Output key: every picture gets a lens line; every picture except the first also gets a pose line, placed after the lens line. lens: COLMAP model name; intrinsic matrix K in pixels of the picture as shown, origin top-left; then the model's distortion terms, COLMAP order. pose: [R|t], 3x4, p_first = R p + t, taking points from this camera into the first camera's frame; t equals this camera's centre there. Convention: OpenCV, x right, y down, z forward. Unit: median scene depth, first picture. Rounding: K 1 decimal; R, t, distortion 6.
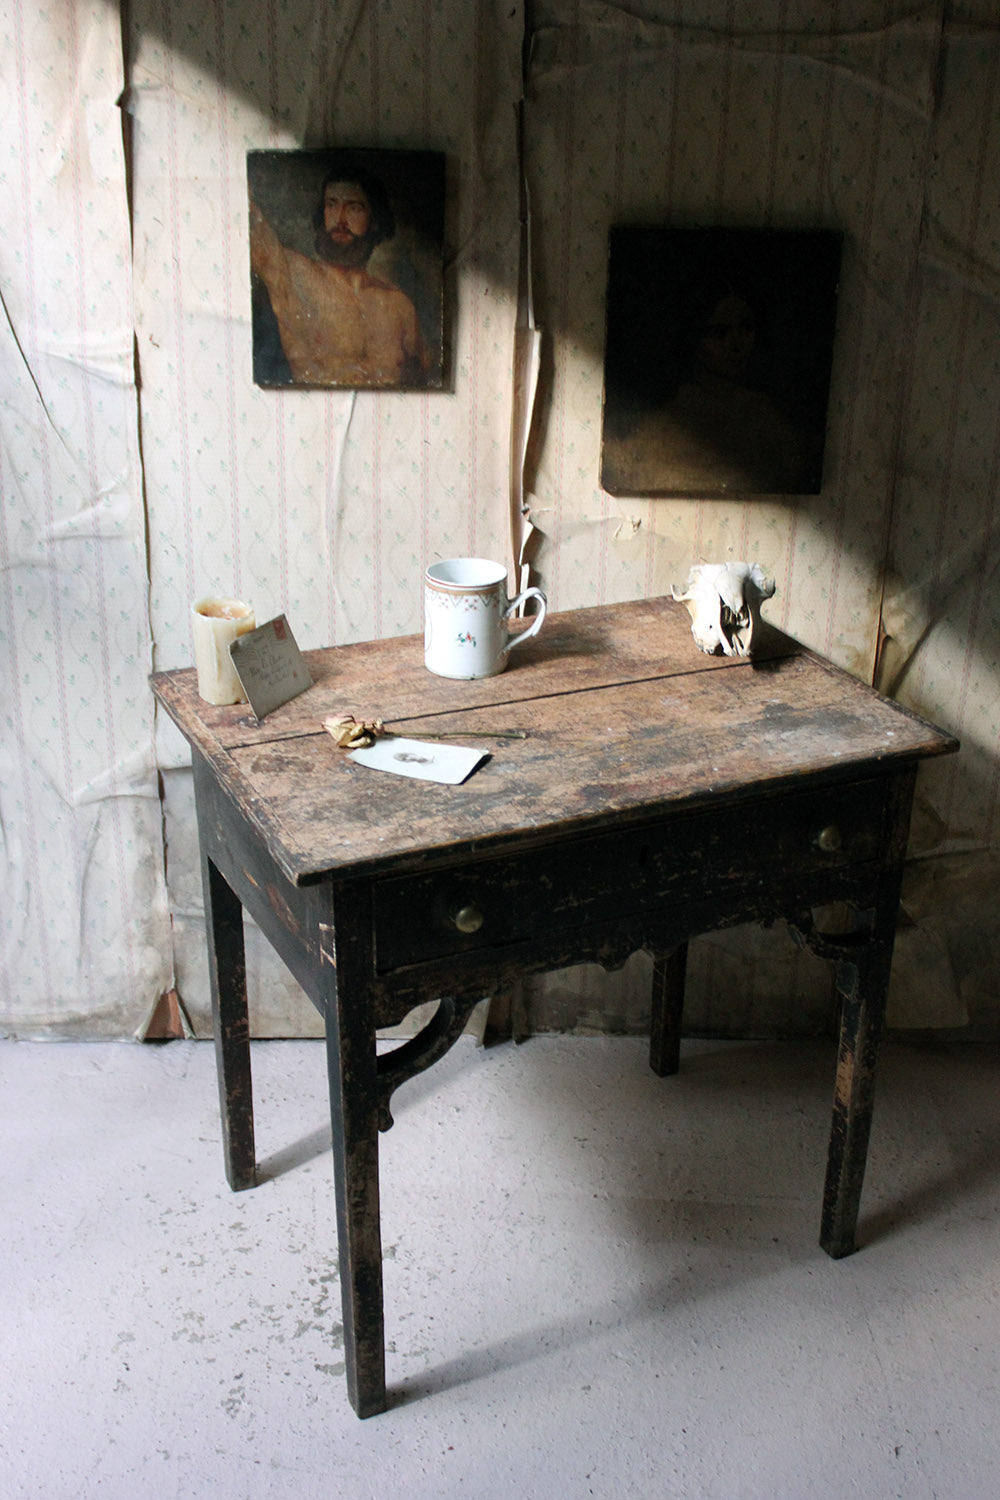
lens RADIAL K [[1758.3, 0, 491.3], [0, 1758.3, 737.9], [0, 0, 1]] dist [-0.086481, 0.000000]
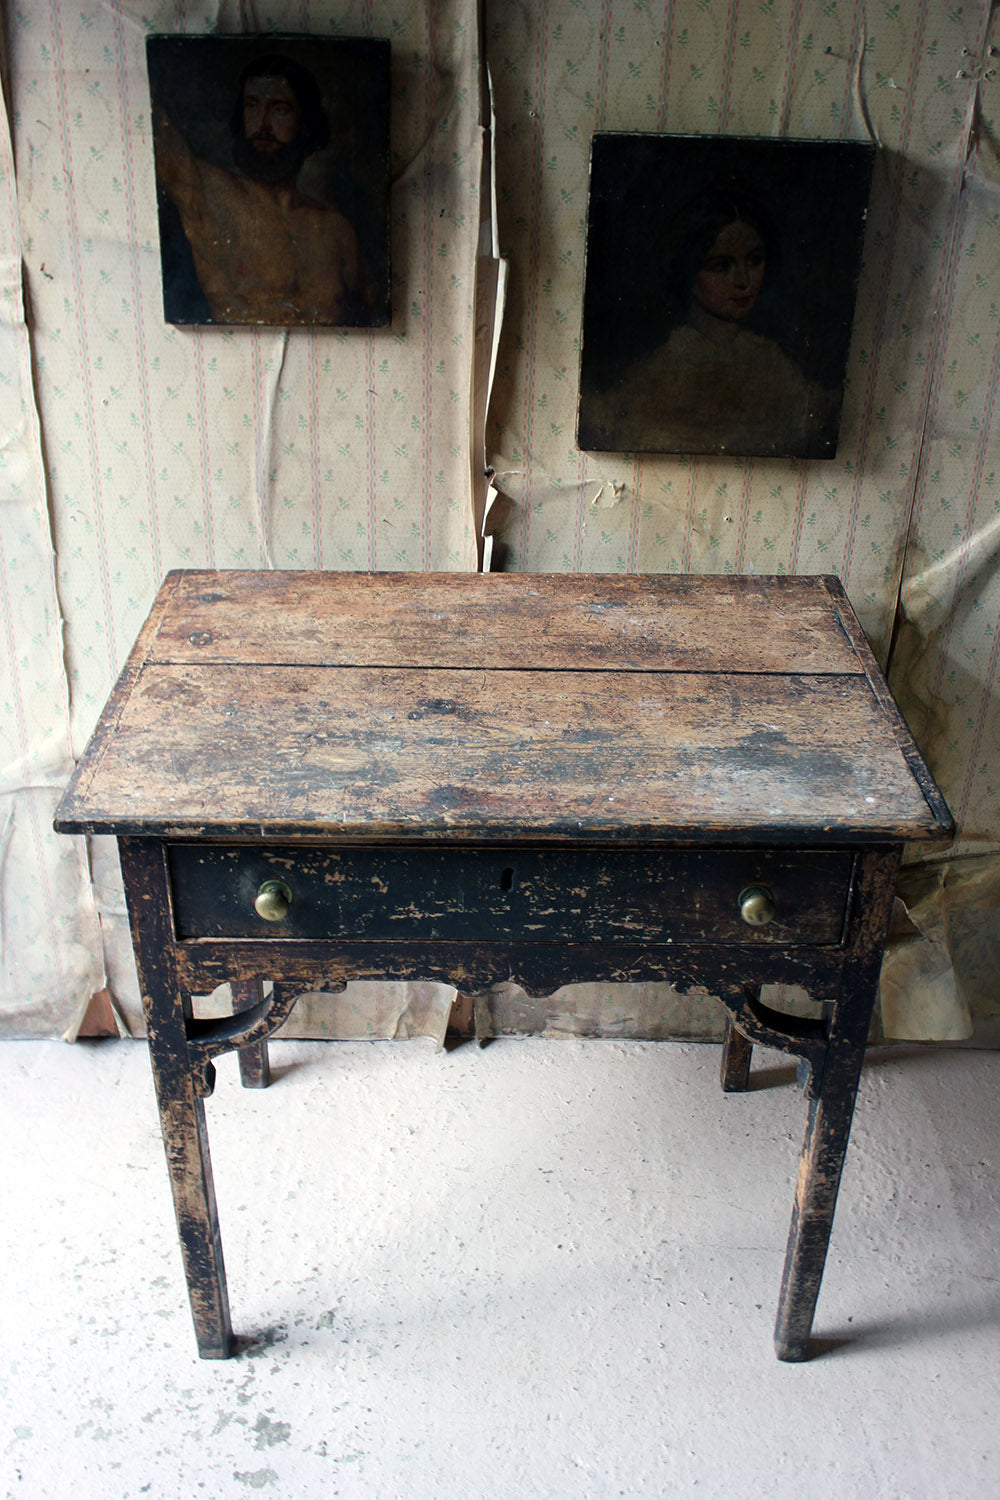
lens RADIAL K [[1528.5, 0, 490.7], [0, 1528.5, 742.9], [0, 0, 1]] dist [-0.095710, 0.000000]
pose [[0.999933, 0.010221, -0.005524, 0.025724], [-0.009604, 0.994732, 0.102060, -0.074897], [0.006538, -0.102000, 0.994763, 0.250068]]
